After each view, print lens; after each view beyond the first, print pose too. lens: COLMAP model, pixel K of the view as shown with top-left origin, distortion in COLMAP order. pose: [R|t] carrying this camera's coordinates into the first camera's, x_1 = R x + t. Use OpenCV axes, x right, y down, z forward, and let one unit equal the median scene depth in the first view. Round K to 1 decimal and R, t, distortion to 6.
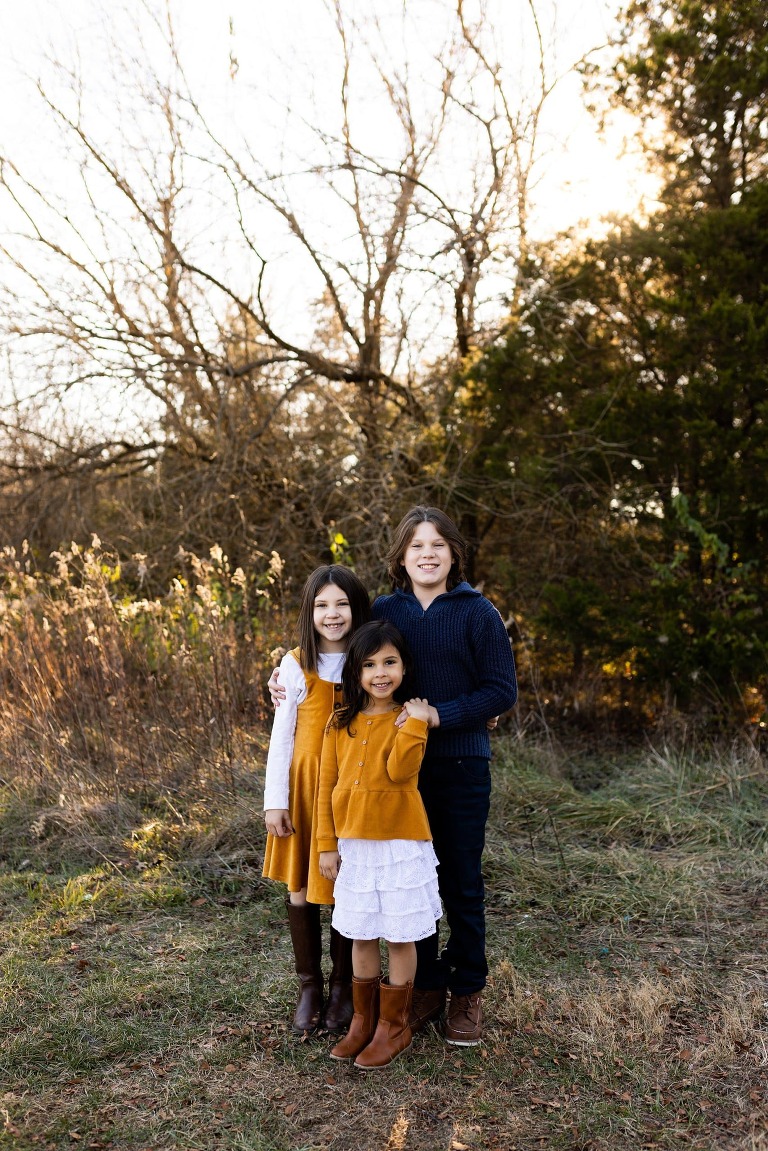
lens RADIAL K [[1067.0, 0, 384.0], [0, 1067.0, 575.5], [0, 0, 1]] dist [0.005898, 0.009640]
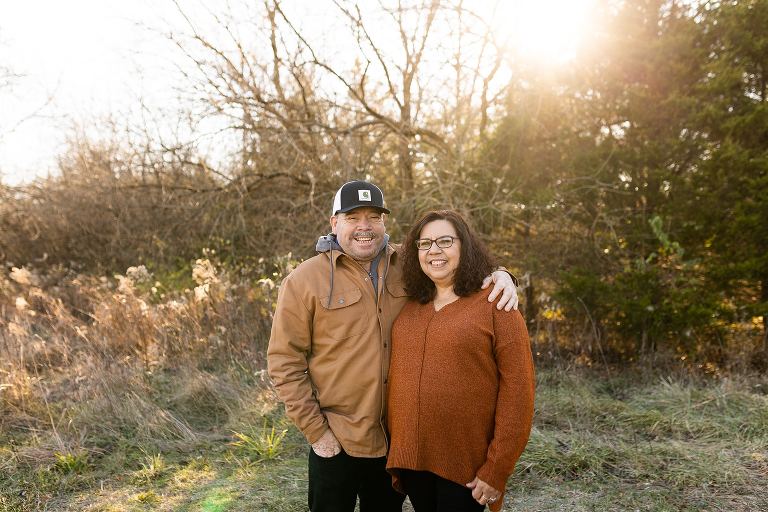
lens RADIAL K [[711.9, 0, 382.4], [0, 711.9, 268.0], [0, 0, 1]] dist [0.005898, 0.009640]
pose [[0.998964, 0.000567, 0.045504, -0.263013], [-0.001938, 0.999545, 0.030109, -0.045932], [-0.045466, -0.030166, 0.998510, -0.084446]]
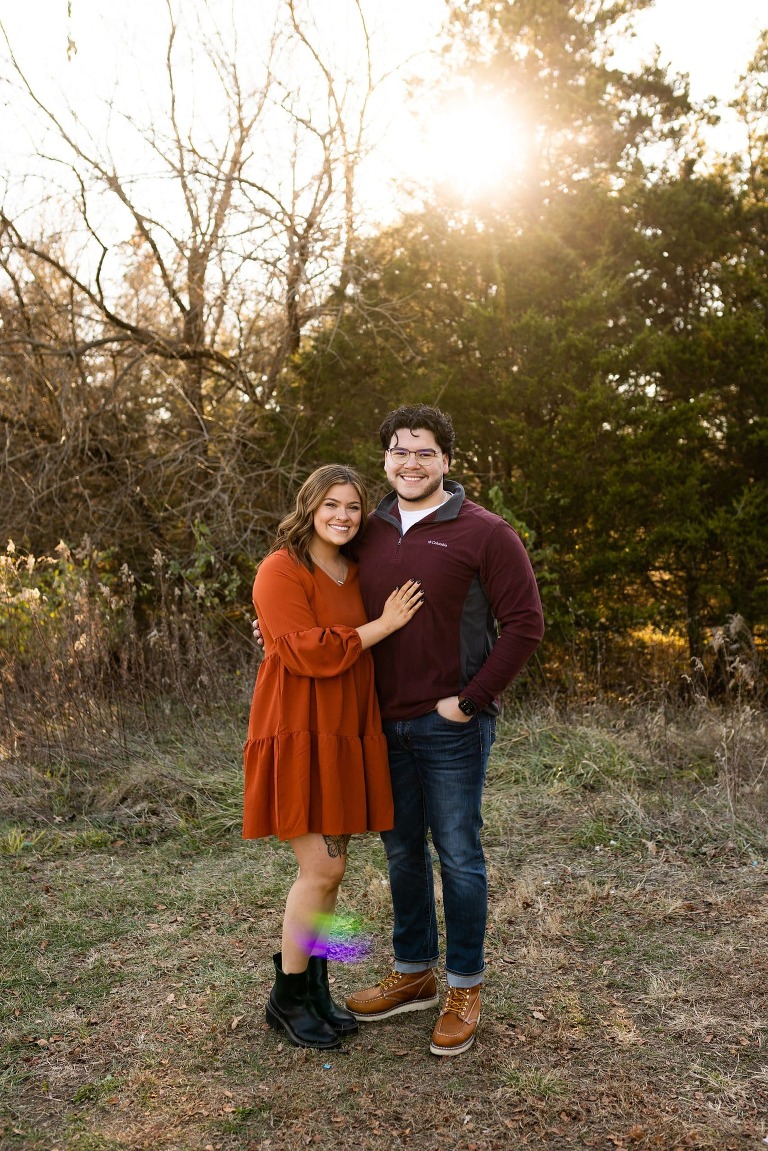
lens RADIAL K [[1191.3, 0, 405.2], [0, 1191.3, 524.7], [0, 0, 1]] dist [0.015036, -0.008355]
pose [[0.981744, -0.000255, 0.190206, -0.088458], [-0.000489, 0.999992, 0.003867, -0.059474], [-0.190206, -0.003890, 0.981737, -0.352996]]
